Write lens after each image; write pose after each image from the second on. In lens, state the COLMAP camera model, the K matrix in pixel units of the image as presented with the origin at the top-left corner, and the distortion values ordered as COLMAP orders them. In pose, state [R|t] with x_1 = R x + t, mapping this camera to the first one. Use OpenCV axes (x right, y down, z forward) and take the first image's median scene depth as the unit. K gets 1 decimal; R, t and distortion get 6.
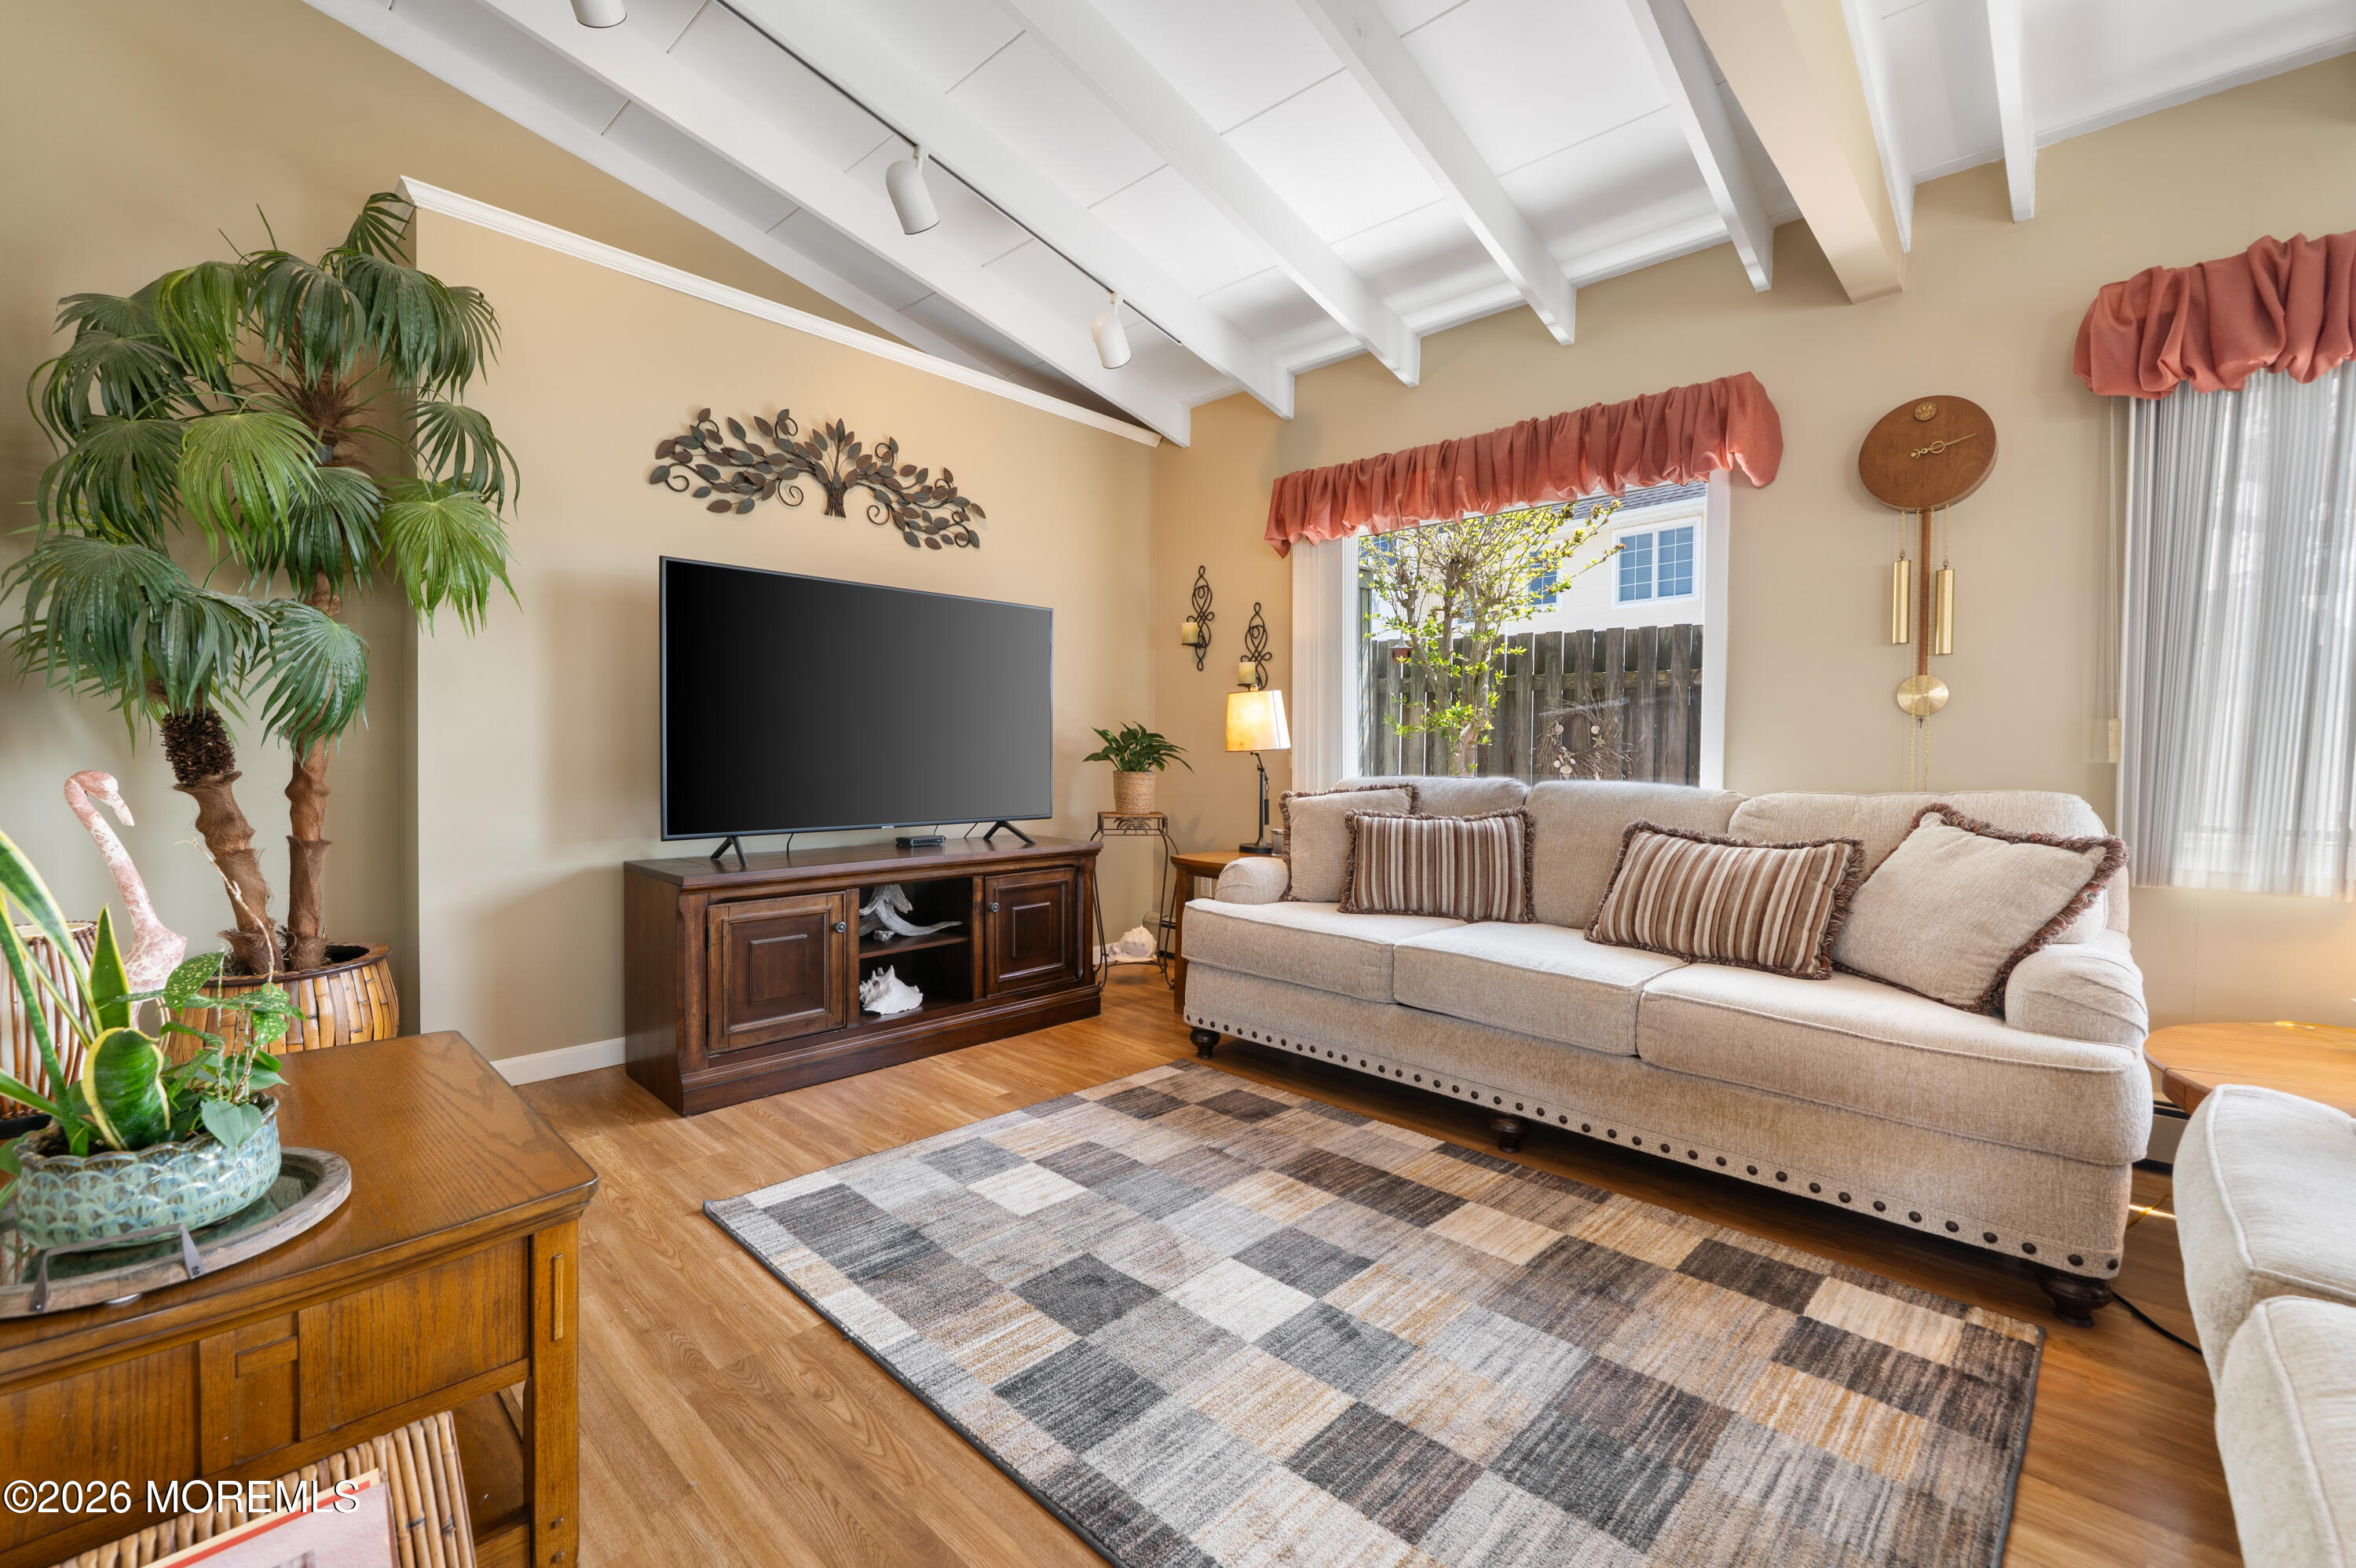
lens RADIAL K [[972.3, 0, 1172.2], [0, 972.3, 775.0], [0, 0, 1]] dist [0.002485, 0.000027]
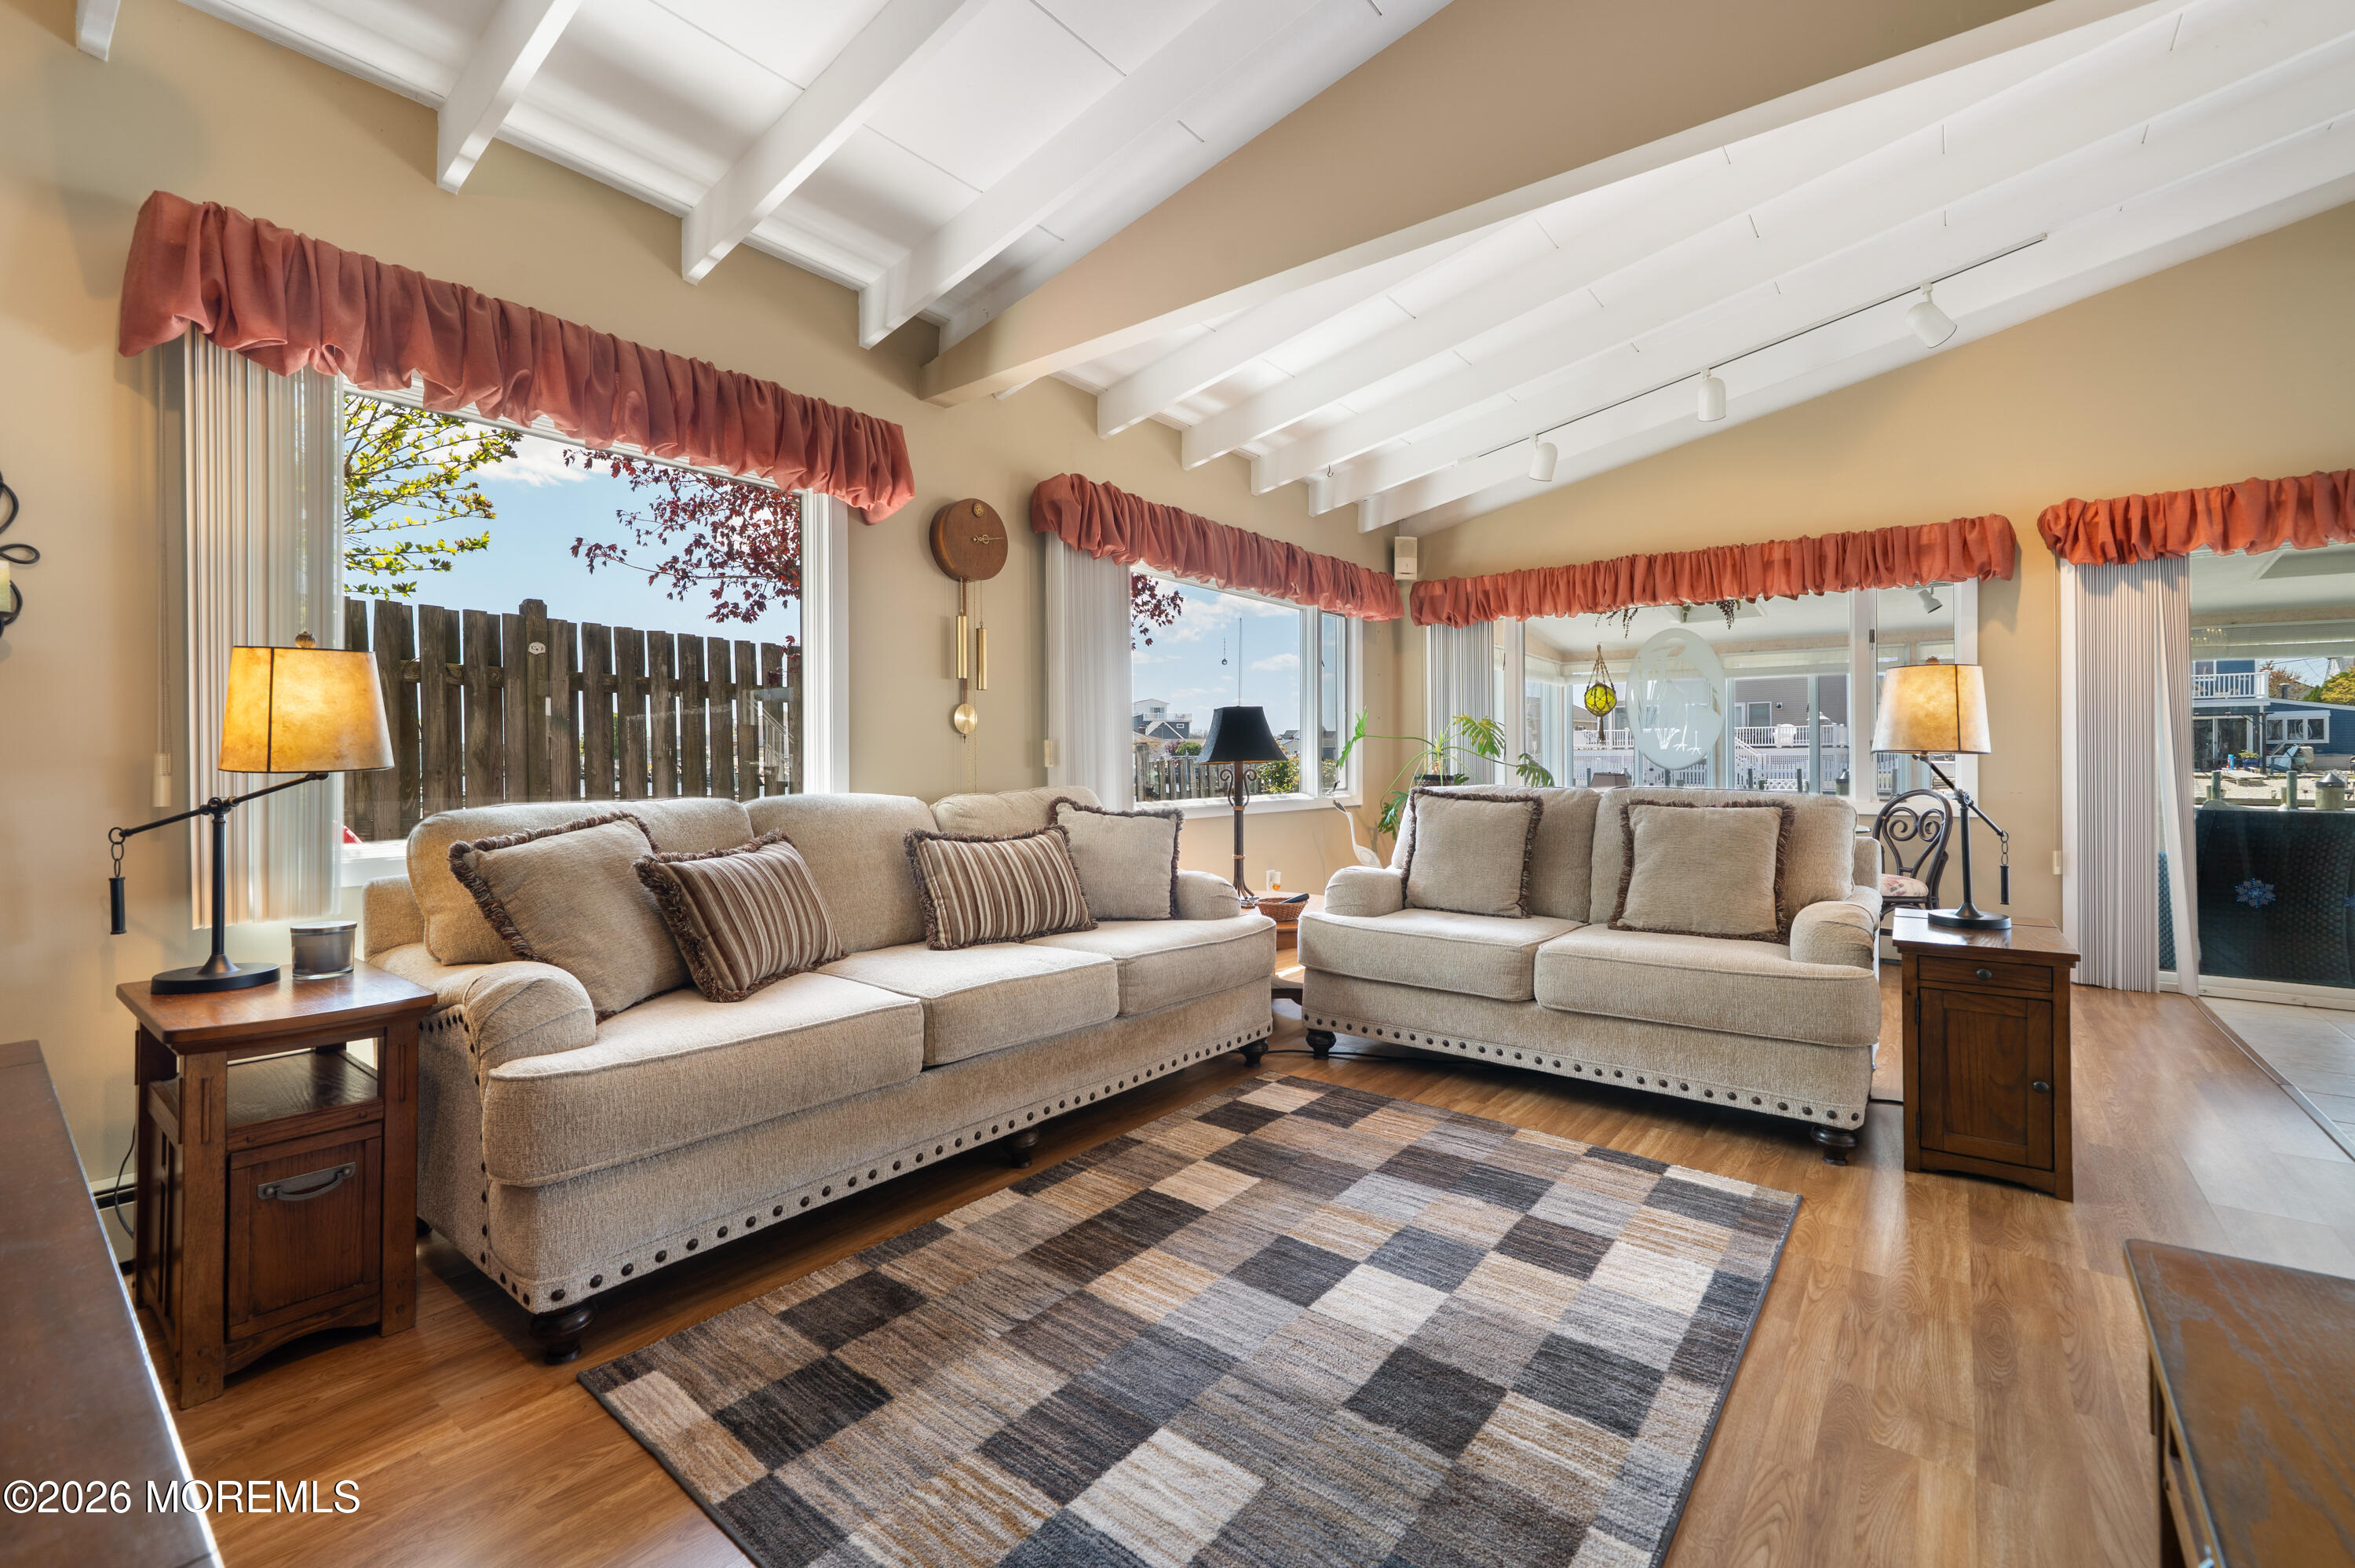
lens RADIAL K [[942.7, 0, 1231.6], [0, 942.7, 760.5], [0, 0, 1]] dist [-0.002171, -0.000157]
pose [[-0.085053, -0.007657, 0.996347, -0.716662], [0.028813, 0.999533, 0.010141, -0.035342], [-0.995960, 0.029570, -0.084793, 0.976681]]
